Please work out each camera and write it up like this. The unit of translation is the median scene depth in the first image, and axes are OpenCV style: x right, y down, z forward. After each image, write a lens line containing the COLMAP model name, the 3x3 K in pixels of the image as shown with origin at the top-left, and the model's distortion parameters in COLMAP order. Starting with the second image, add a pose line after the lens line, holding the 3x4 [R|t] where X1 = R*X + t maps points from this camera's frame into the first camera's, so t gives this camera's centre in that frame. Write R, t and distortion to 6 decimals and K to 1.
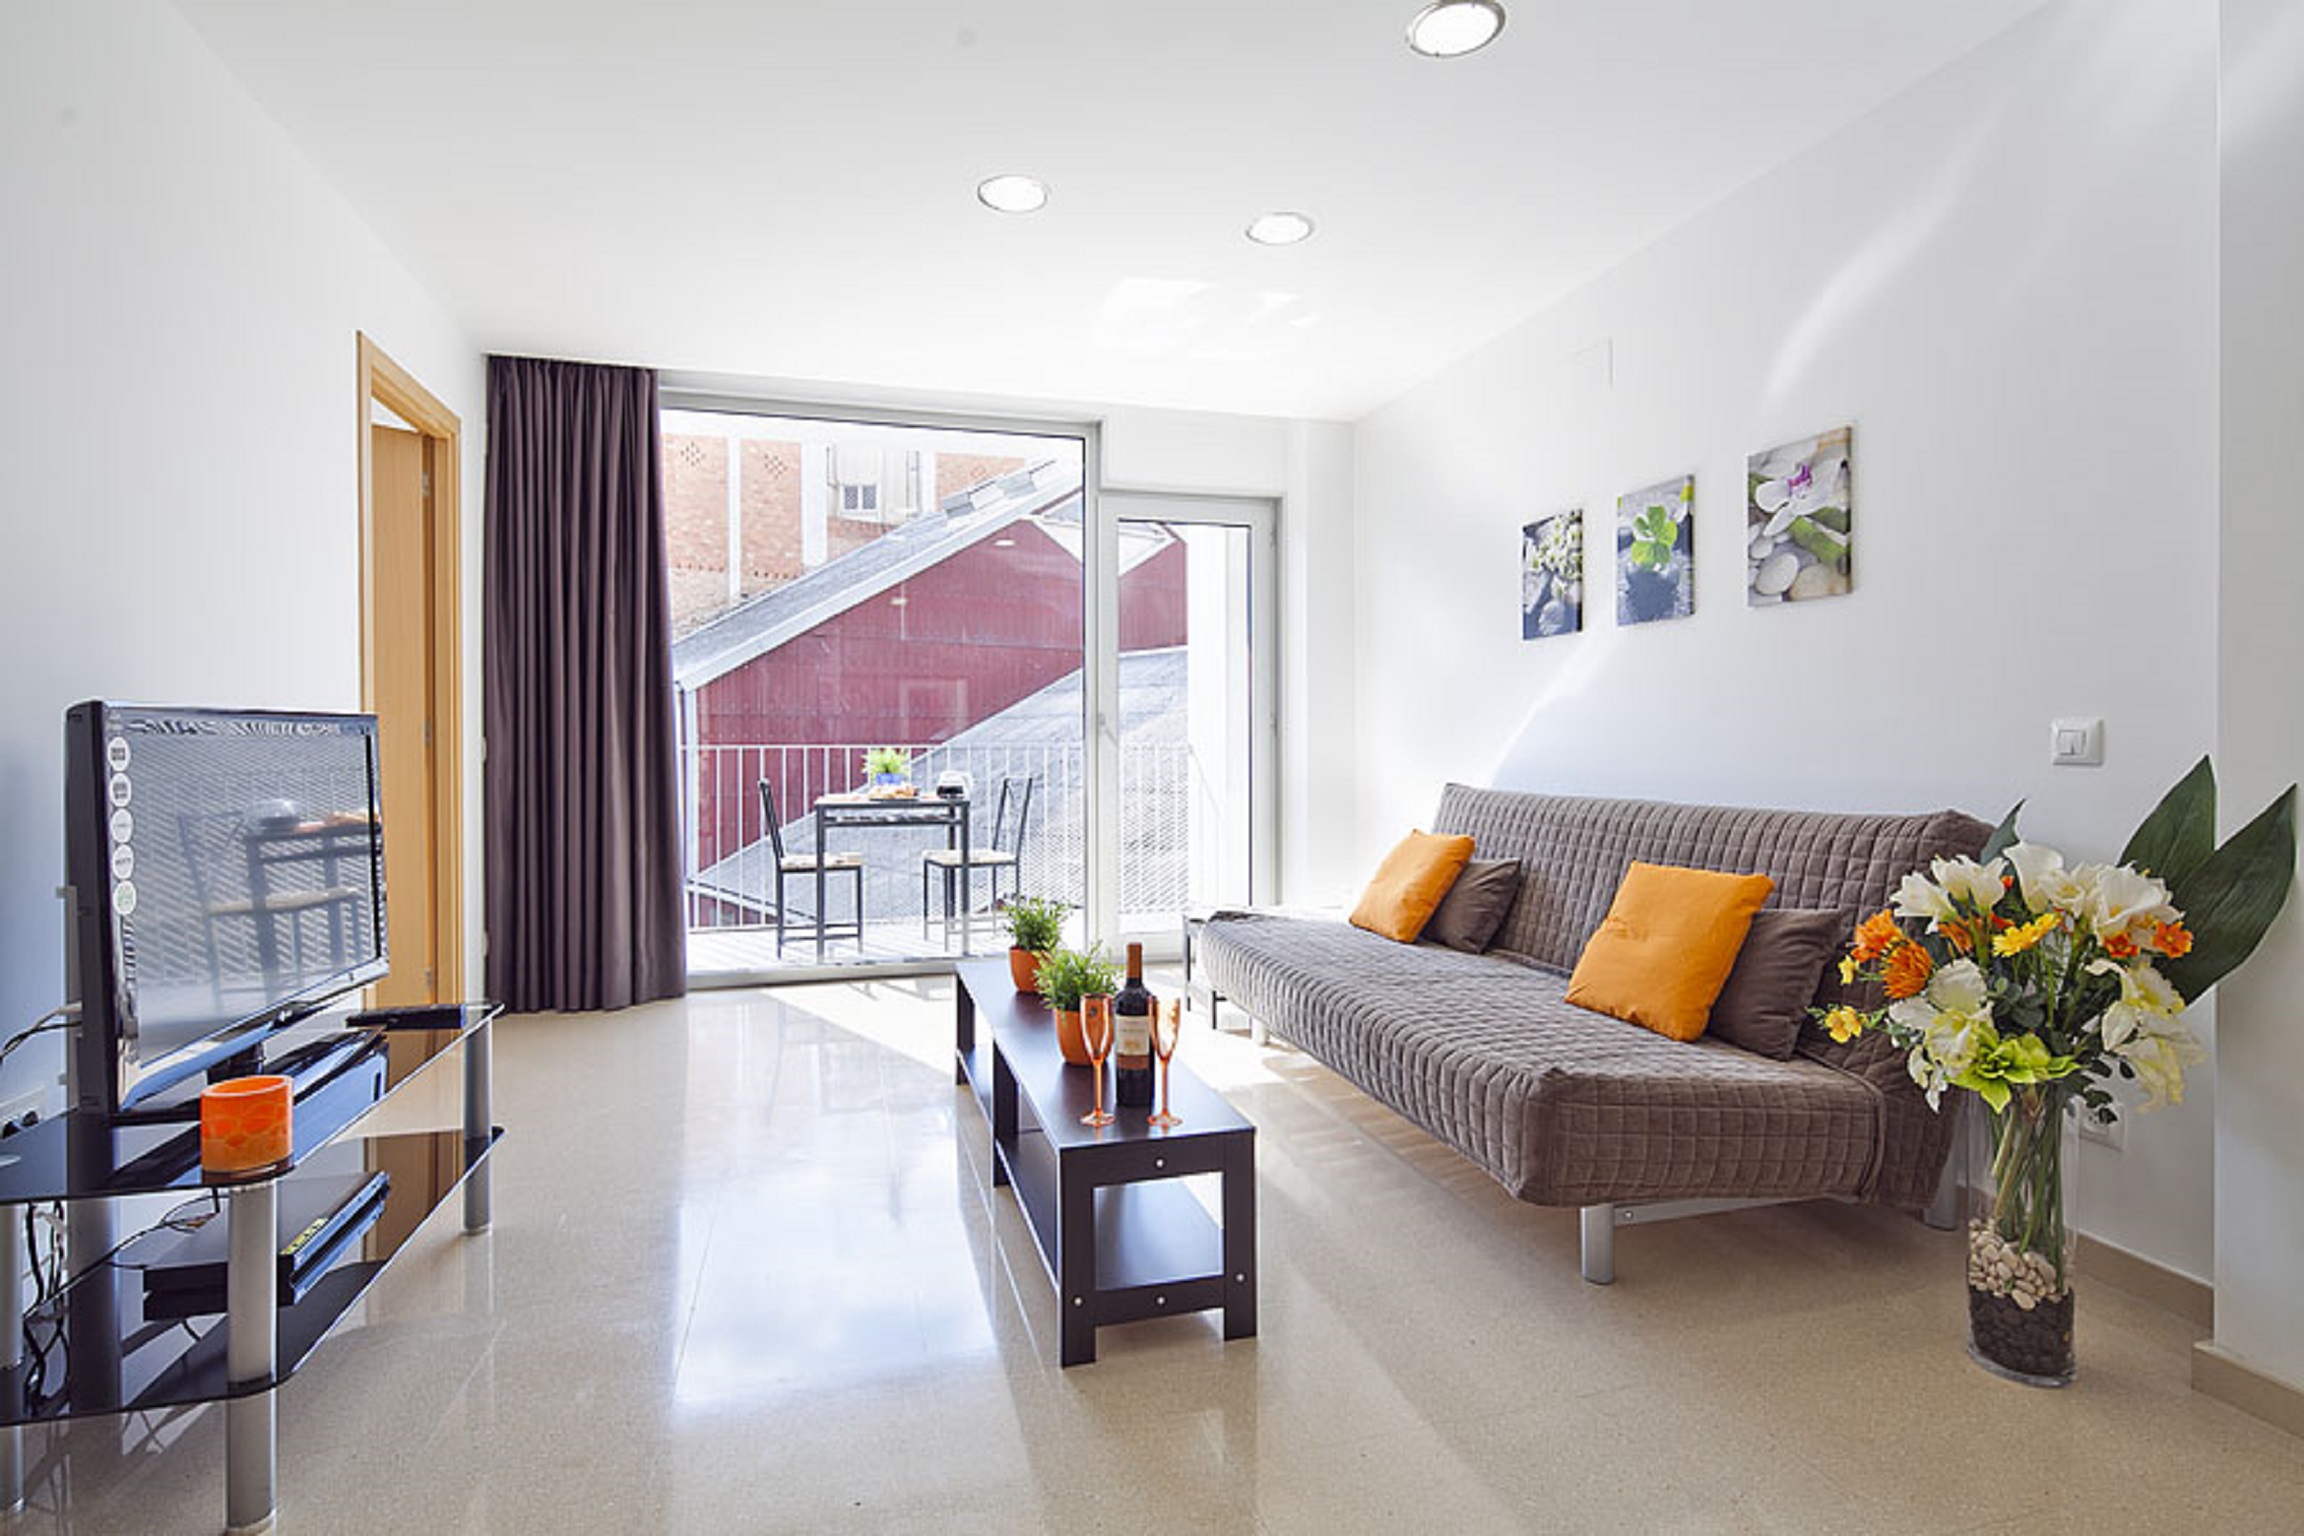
lens RADIAL K [[1135.6, 0, 1149.4], [0, 1135.6, 761.1], [0, 0, 1]] dist [0.004553, 0.000275]
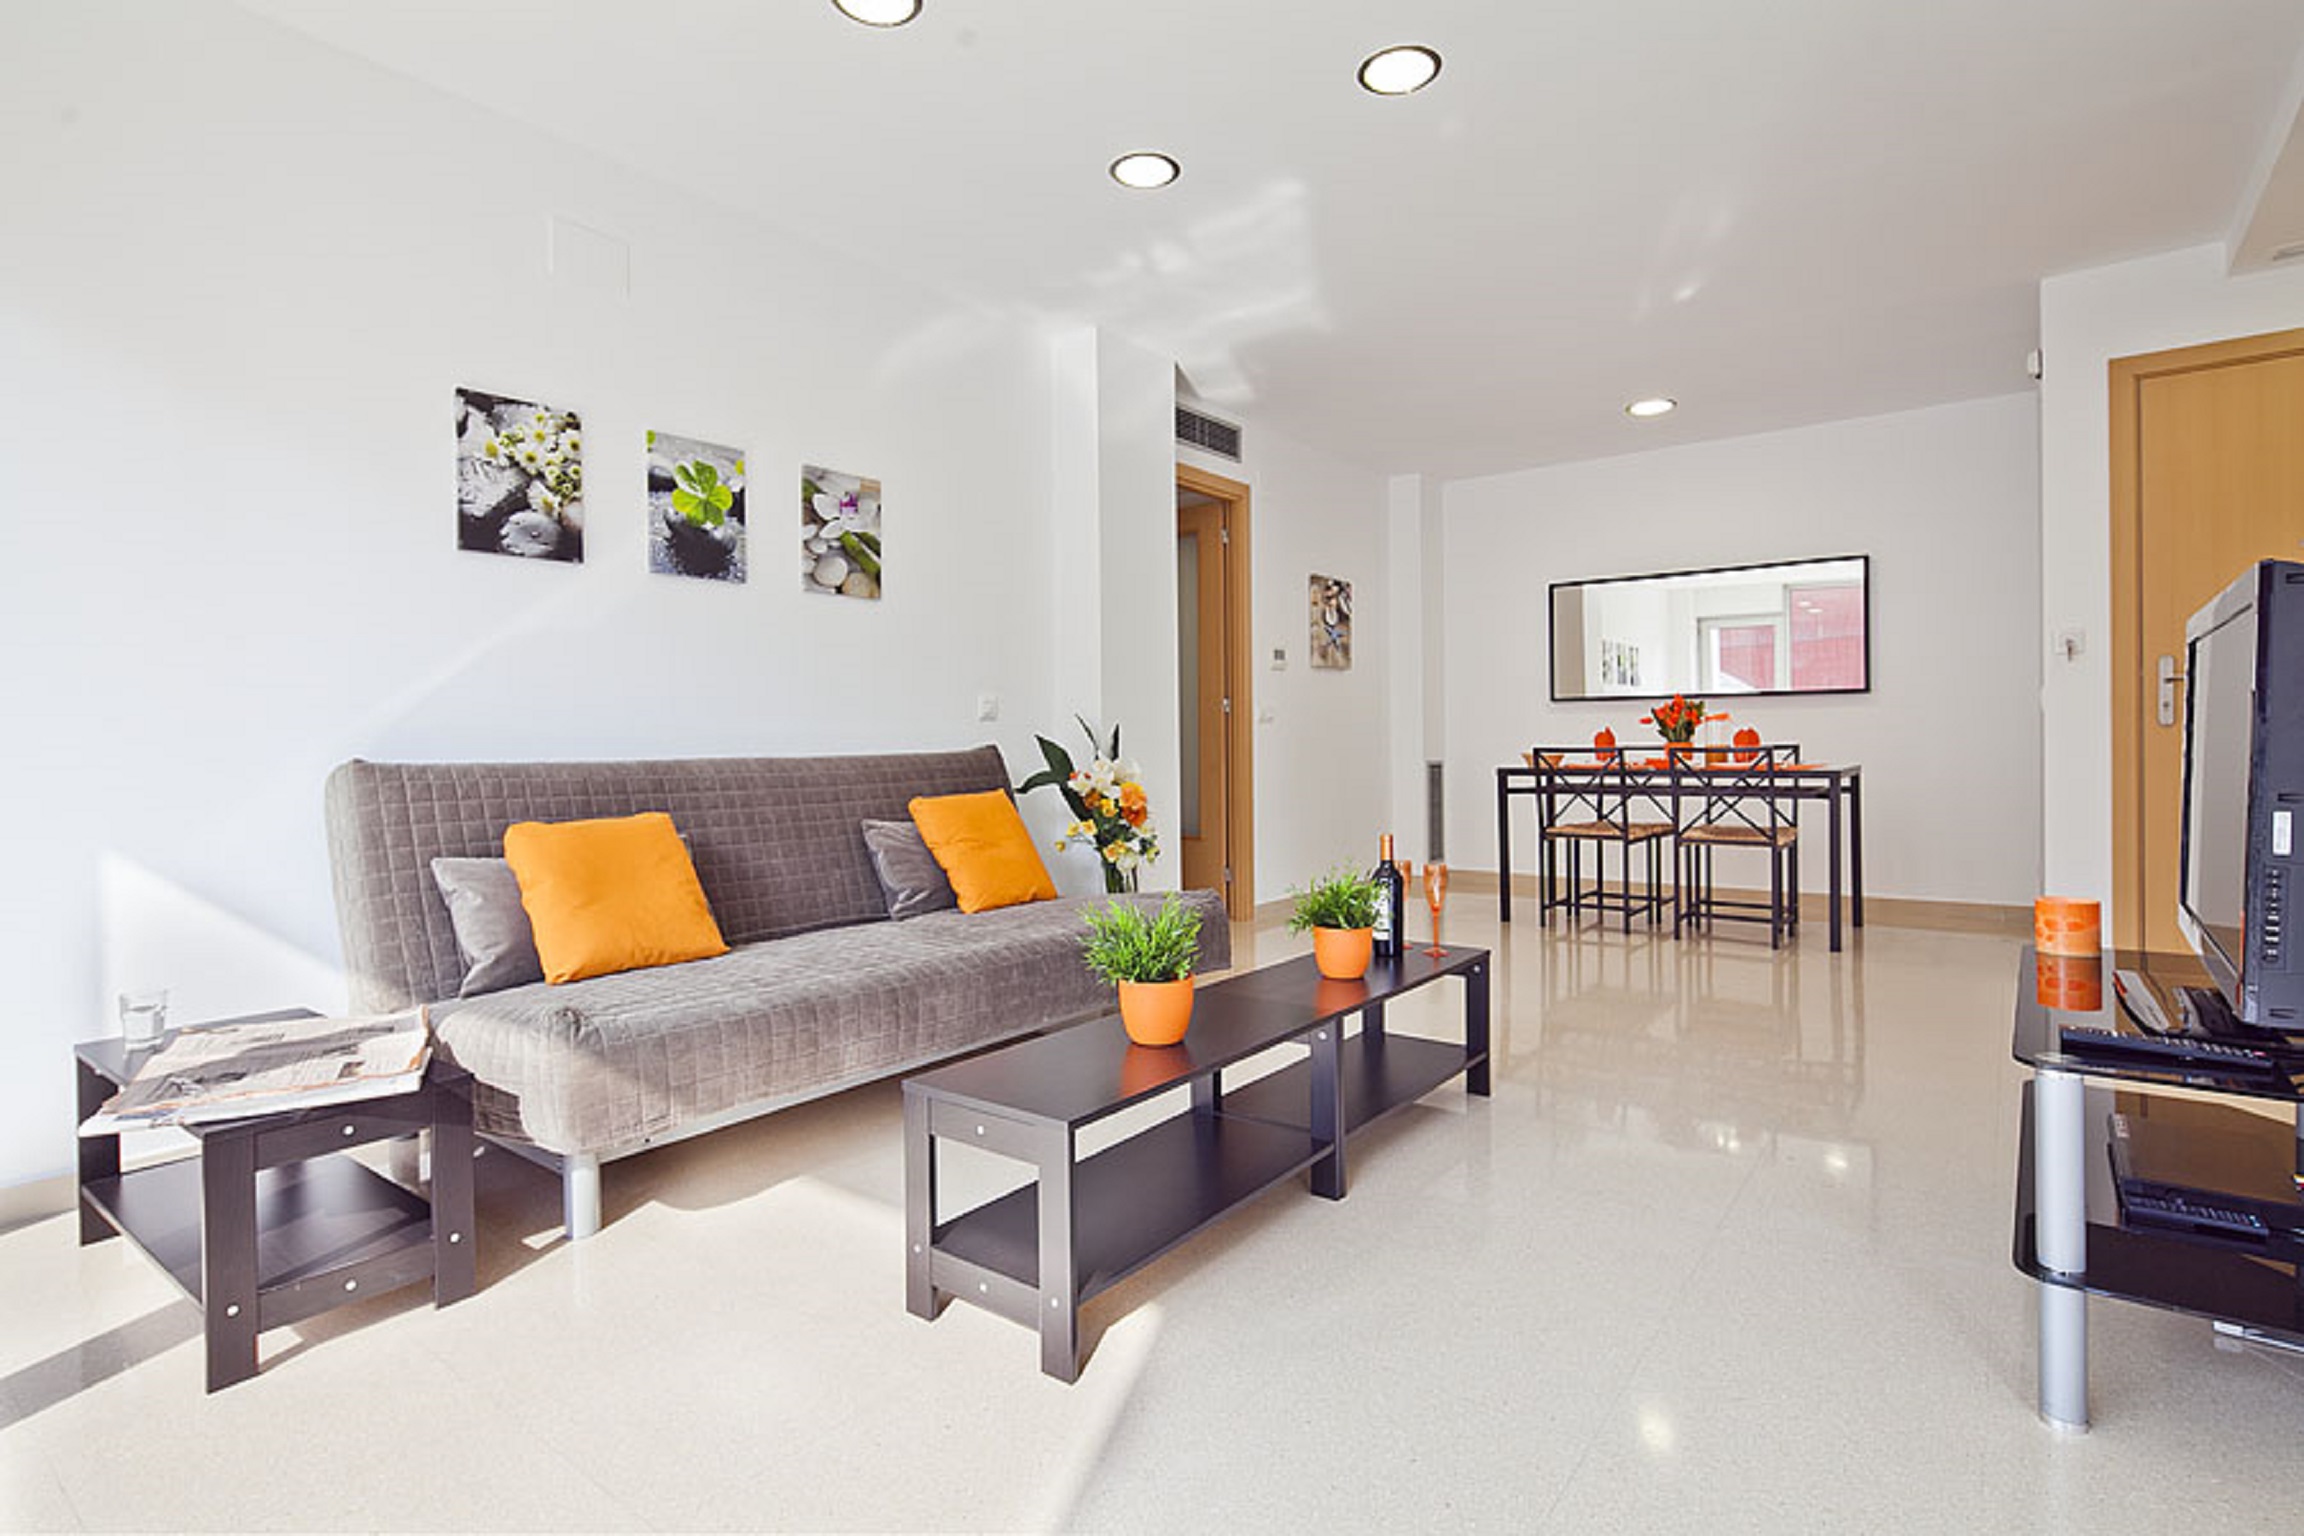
lens RADIAL K [[1135.6, 0, 1149.2], [0, 1135.6, 749.5], [0, 0, 1]] dist [0.004553, 0.000275]
pose [[-0.604019, -0.006040, 0.796947, -0.581299], [0.018651, 0.999590, 0.021711, 0.012041], [-0.796752, 0.027978, -0.603659, 1.288161]]
